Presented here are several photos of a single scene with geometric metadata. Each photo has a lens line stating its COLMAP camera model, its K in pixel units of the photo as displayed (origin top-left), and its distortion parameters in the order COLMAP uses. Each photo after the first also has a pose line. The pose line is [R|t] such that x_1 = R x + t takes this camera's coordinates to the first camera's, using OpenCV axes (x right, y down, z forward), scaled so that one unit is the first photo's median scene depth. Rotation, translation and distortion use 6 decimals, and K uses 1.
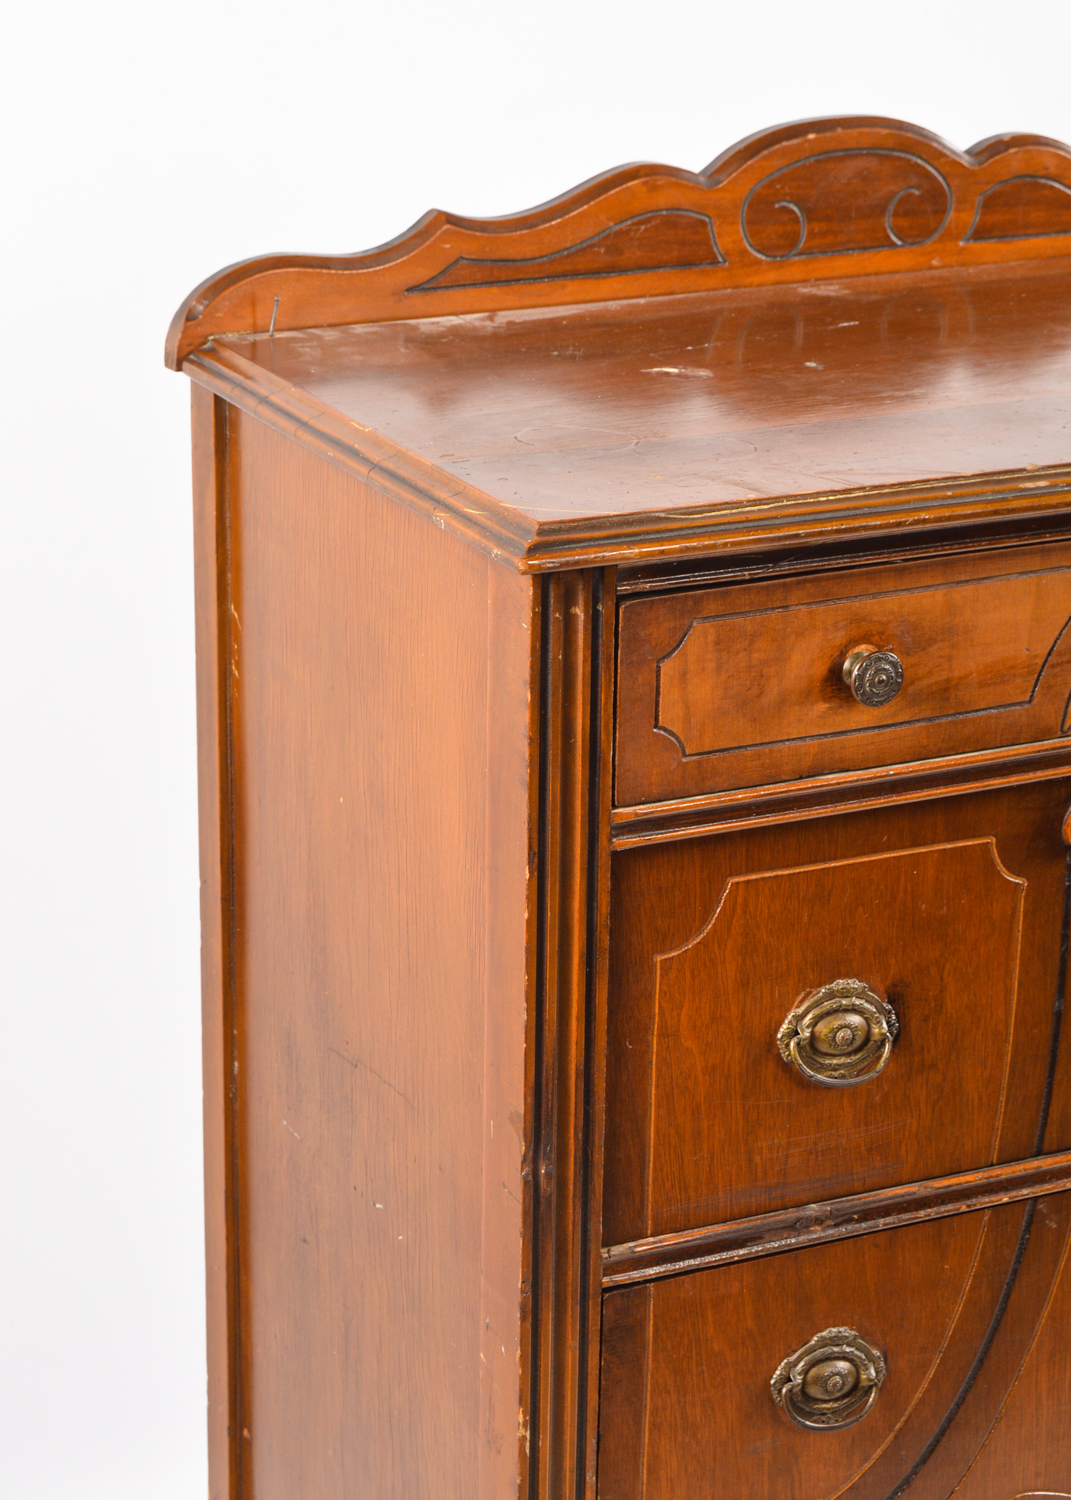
lens RADIAL K [[3556.7, 0, 479.4], [0, 3556.7, 748.9], [0, 0, 1]] dist [-0.048118, 0.169277]
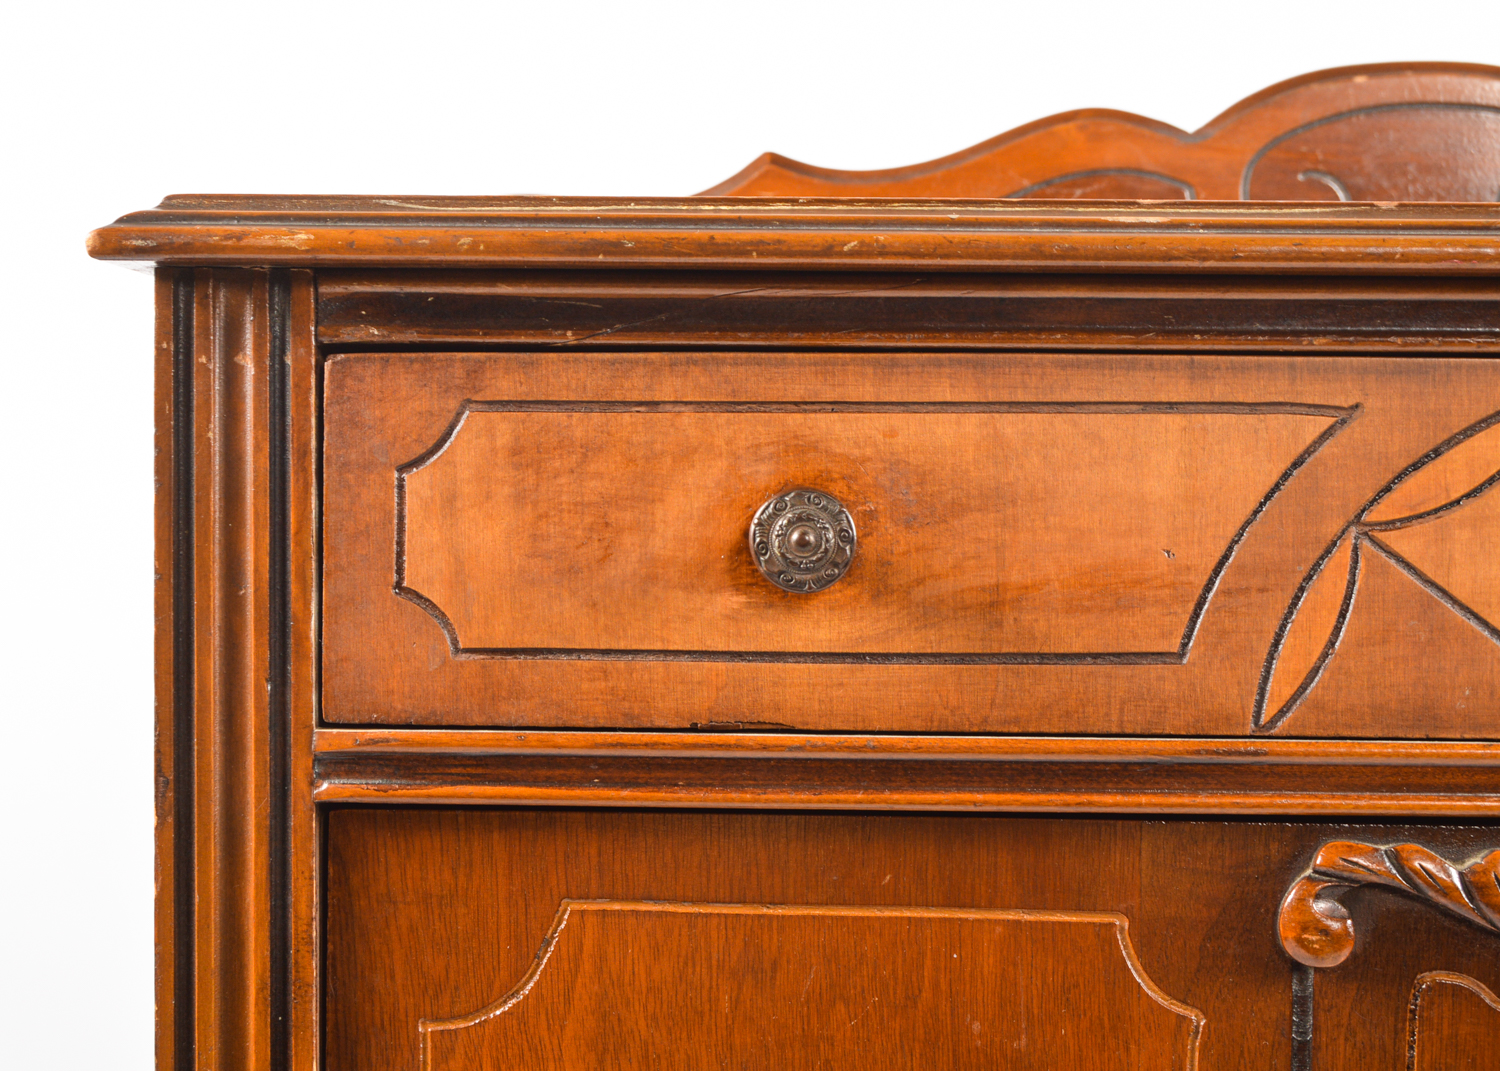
lens RADIAL K [[2982.8, 0, 756.4], [0, 2982.8, 578.8], [0, 0, 1]] dist [-0.045416, 0.114494]
pose [[0.883330, 0.013020, -0.468571, 0.317756], [-0.152833, 0.952990, -0.261633, 0.106747], [0.443138, 0.302721, 0.843794, 0.597823]]
